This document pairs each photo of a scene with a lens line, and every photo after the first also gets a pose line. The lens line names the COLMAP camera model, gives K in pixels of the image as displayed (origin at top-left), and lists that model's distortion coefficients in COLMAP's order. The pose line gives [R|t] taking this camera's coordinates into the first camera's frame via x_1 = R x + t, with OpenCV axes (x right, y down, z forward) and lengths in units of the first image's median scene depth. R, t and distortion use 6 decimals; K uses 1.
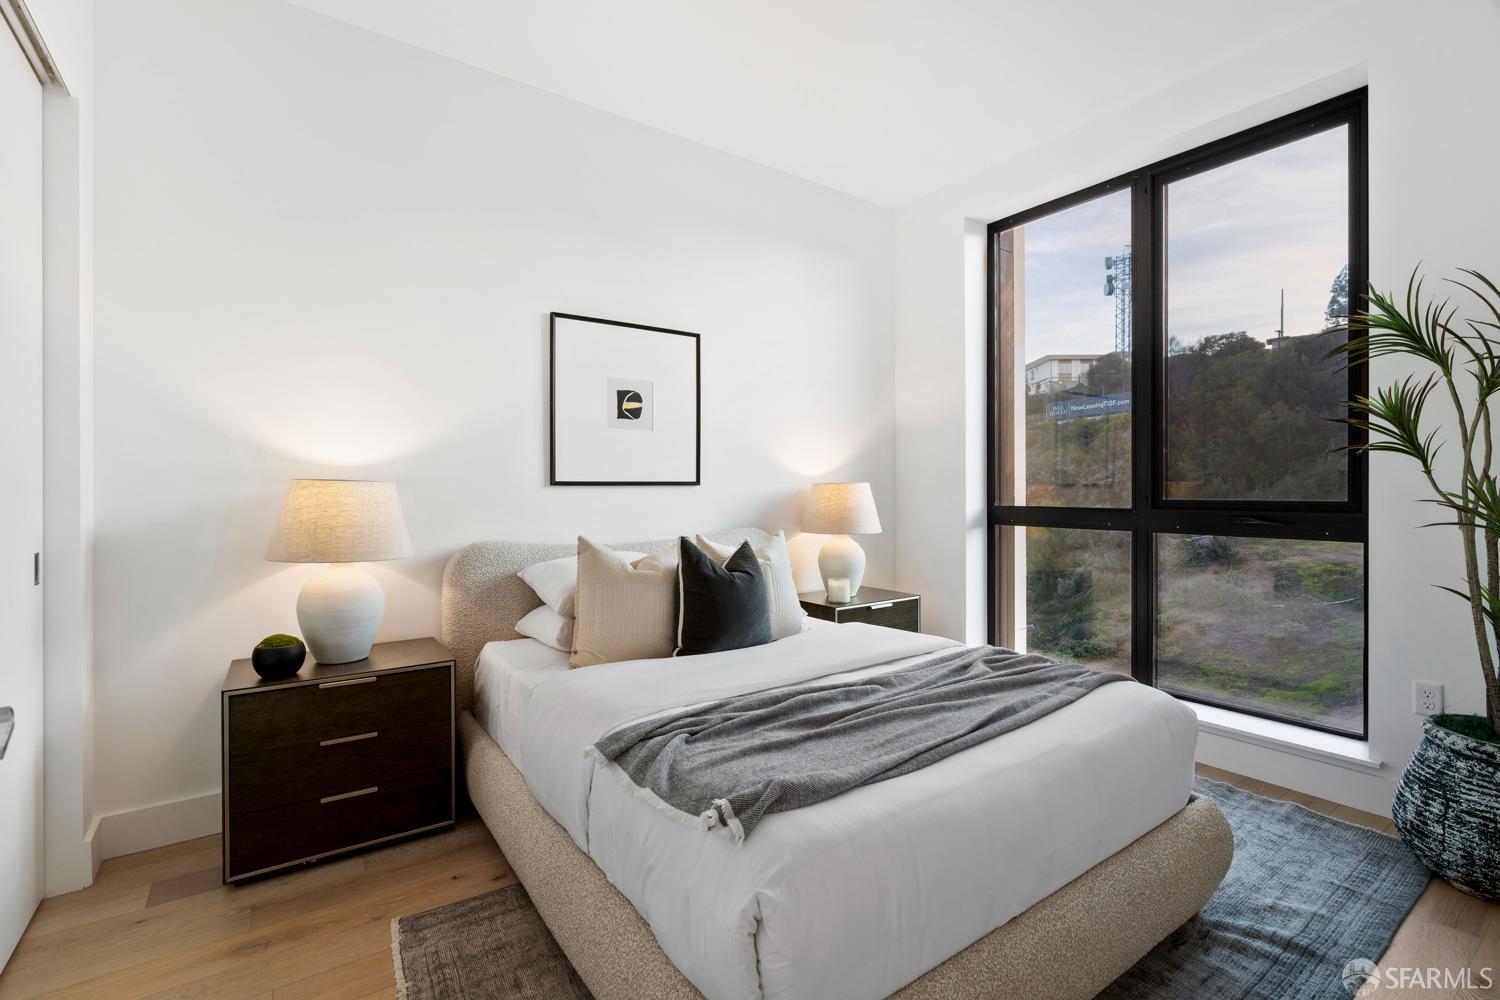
lens RADIAL K [[681.8, 0, 751.5], [0, 681.8, 490.3], [0, 0, 1]] dist [-0.006015, 0.002419]
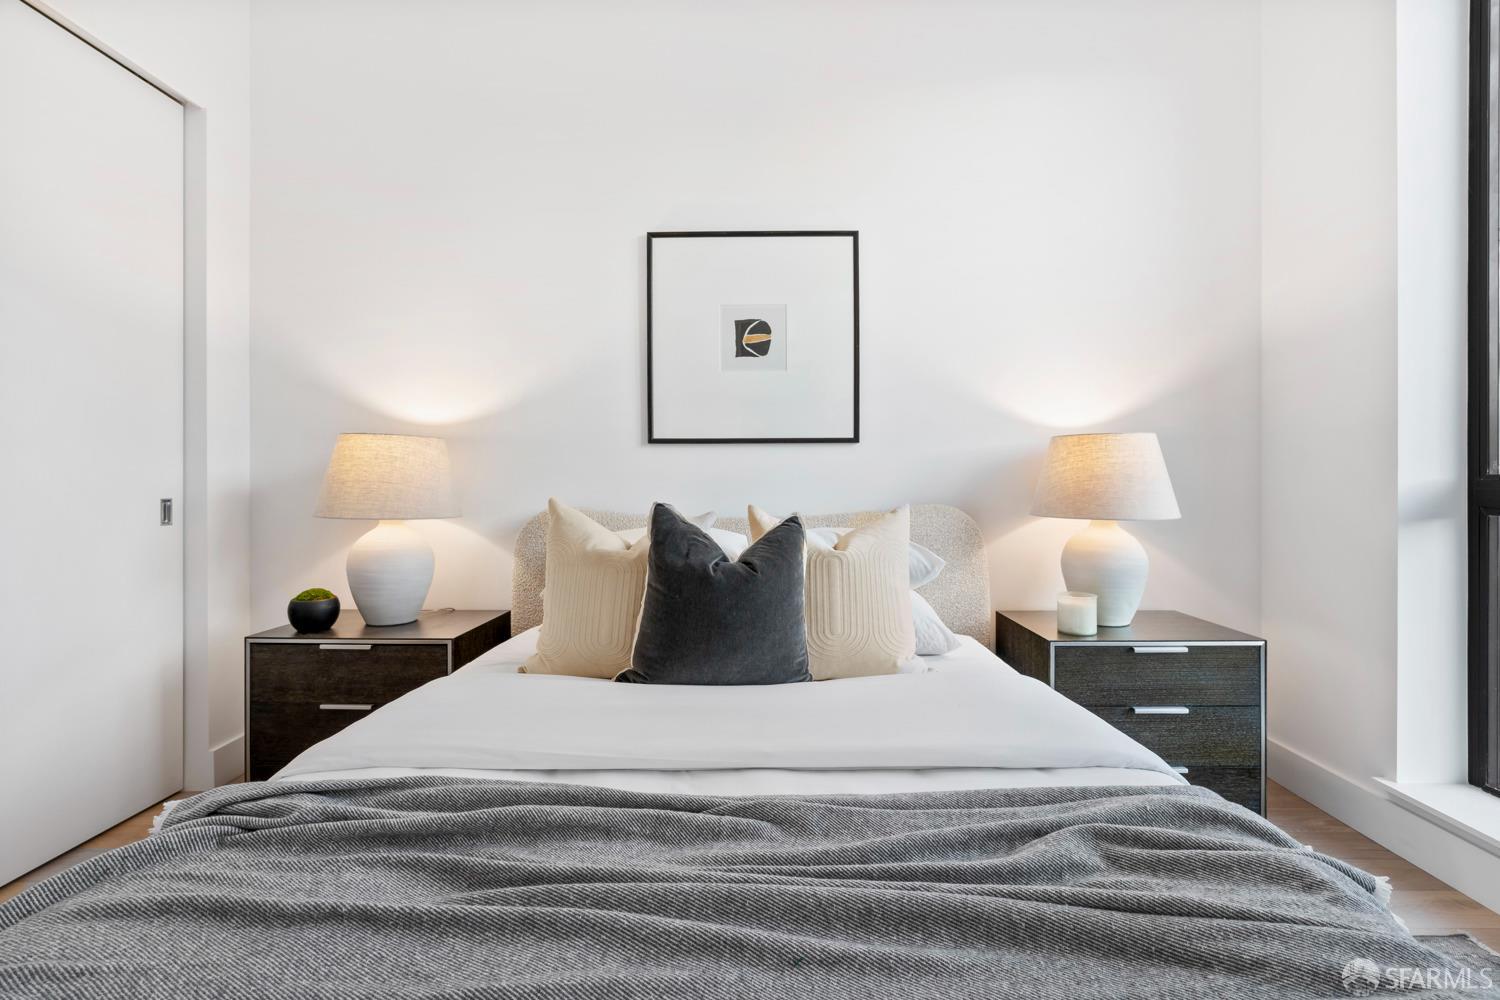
lens RADIAL K [[681.8, 0, 761.8], [0, 681.8, 479.9], [0, 0, 1]] dist [-0.006015, 0.002419]
pose [[0.804003, 0.002144, -0.594621, 0.304971], [-0.001646, 0.999998, 0.001380, 0.035159], [0.594623, -0.000131, 0.804005, 0.416899]]
